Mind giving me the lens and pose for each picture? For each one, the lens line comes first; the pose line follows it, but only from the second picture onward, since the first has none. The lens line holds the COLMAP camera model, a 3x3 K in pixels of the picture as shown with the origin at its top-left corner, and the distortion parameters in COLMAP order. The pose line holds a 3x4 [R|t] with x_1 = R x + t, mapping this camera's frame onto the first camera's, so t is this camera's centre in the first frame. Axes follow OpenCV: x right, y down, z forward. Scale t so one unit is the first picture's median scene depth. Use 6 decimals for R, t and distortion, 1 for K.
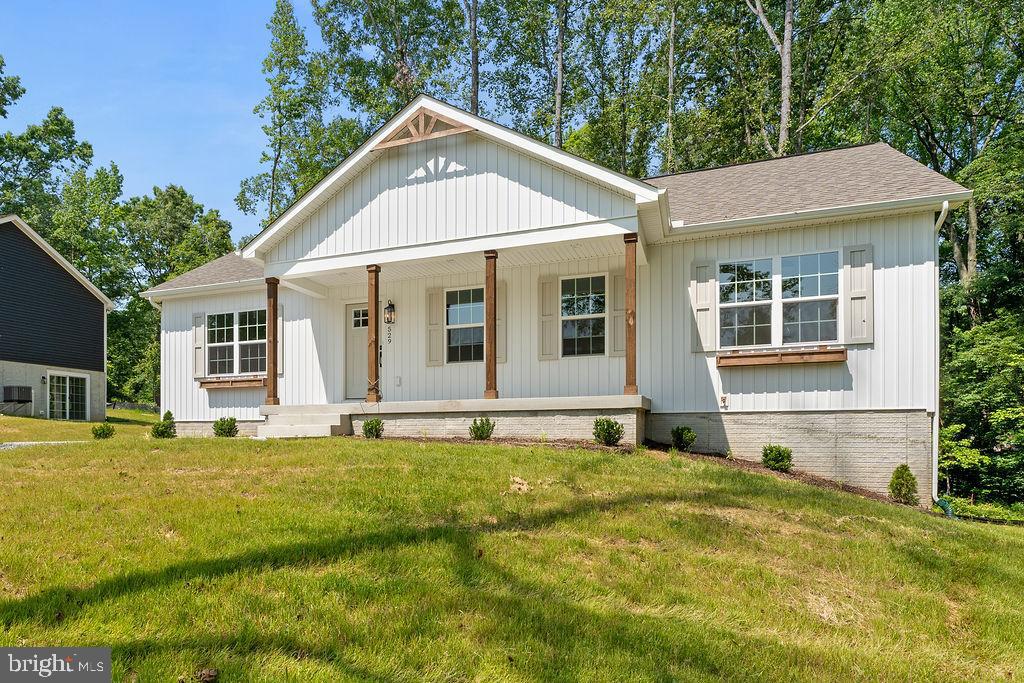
lens RADIAL K [[553.5, 0, 497.6], [0, 553.5, 434.6], [0, 0, 1]] dist [0.002595, 0.000549]
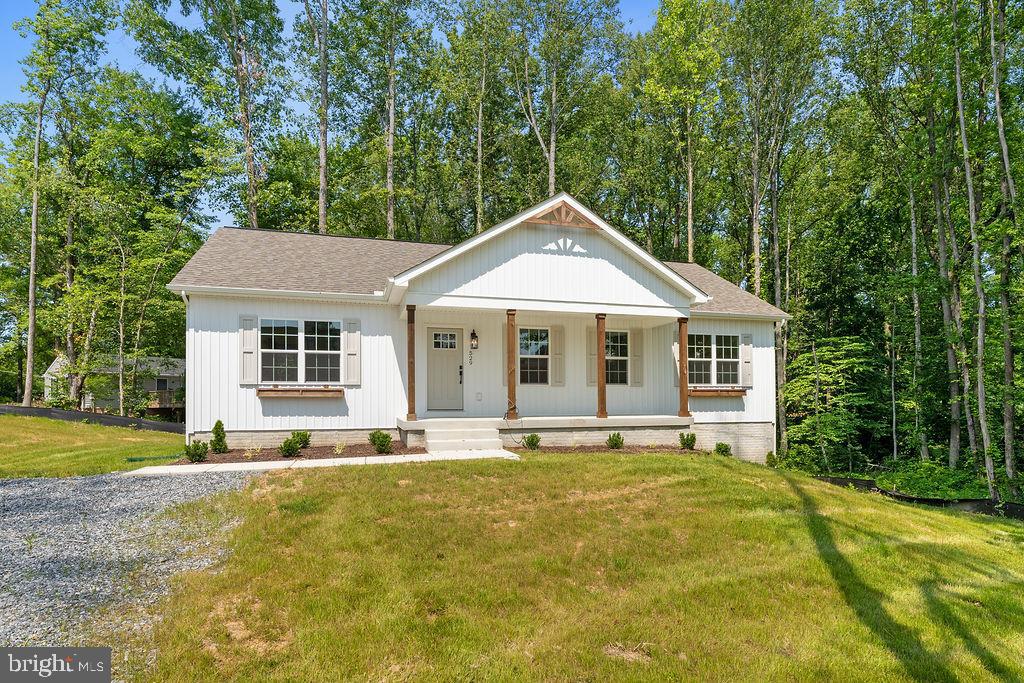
lens RADIAL K [[459.2, 0, 518.5], [0, 459.2, 404.6], [0, 0, 1]] dist [-0.000185, -0.000142]
pose [[0.831495, 0.006390, 0.555496, -0.760638], [0.000186, 0.999931, -0.011781, -0.075939], [-0.555533, 0.009899, 0.831436, 0.126718]]
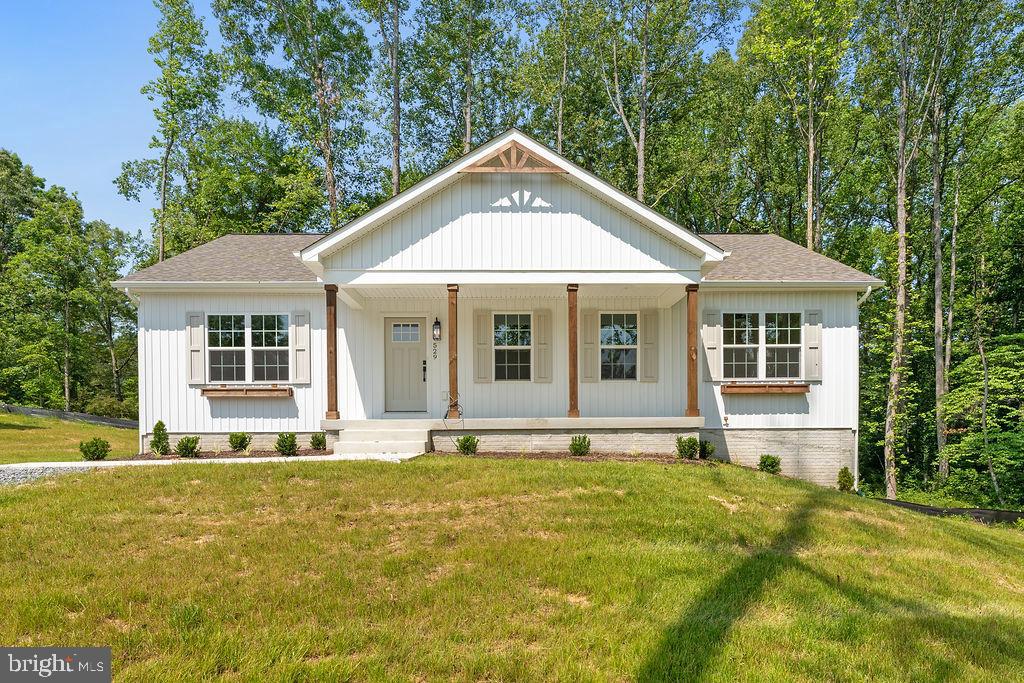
lens RADIAL K [[460.9, 0, 534.7], [0, 460.9, 439.2], [0, 0, 1]] dist [-0.002164, -0.000280]
pose [[0.936707, -0.006790, 0.350050, -0.370304], [0.001303, 0.999873, 0.015907, -0.032017], [-0.350113, -0.014444, 0.936596, 0.139888]]
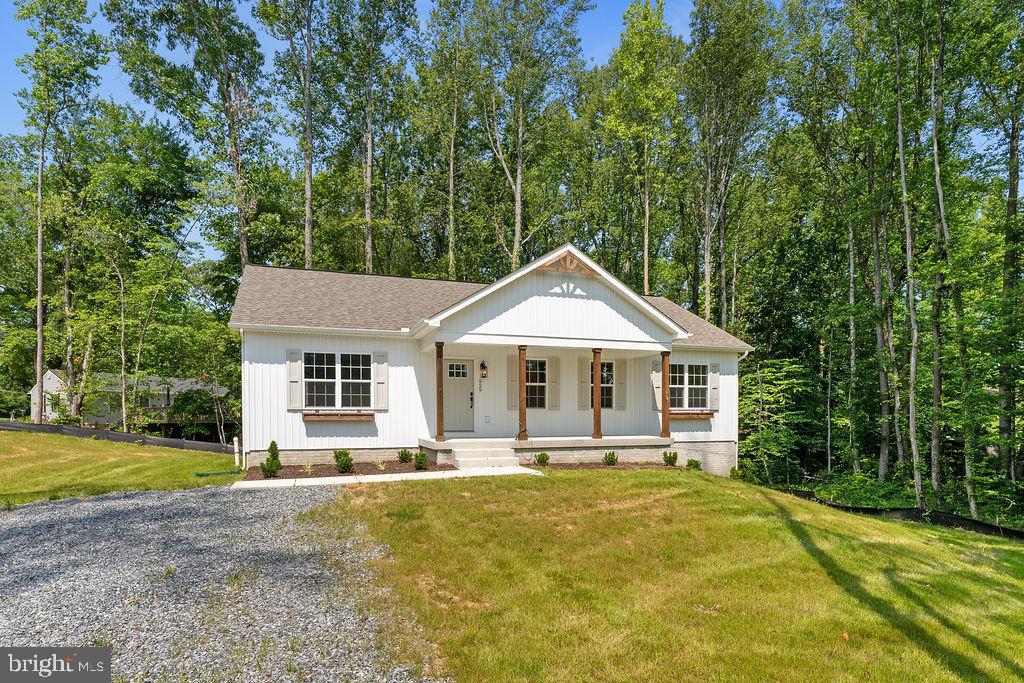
lens RADIAL K [[436.4, 0, 477.7], [0, 436.4, 431.5], [0, 0, 1]] dist [-0.001496, 0.000092]
pose [[0.822834, -0.007708, 0.568230, -0.939324], [-0.001618, 0.999872, 0.015906, -0.094533], [-0.568280, -0.014007, 0.822716, 0.121905]]
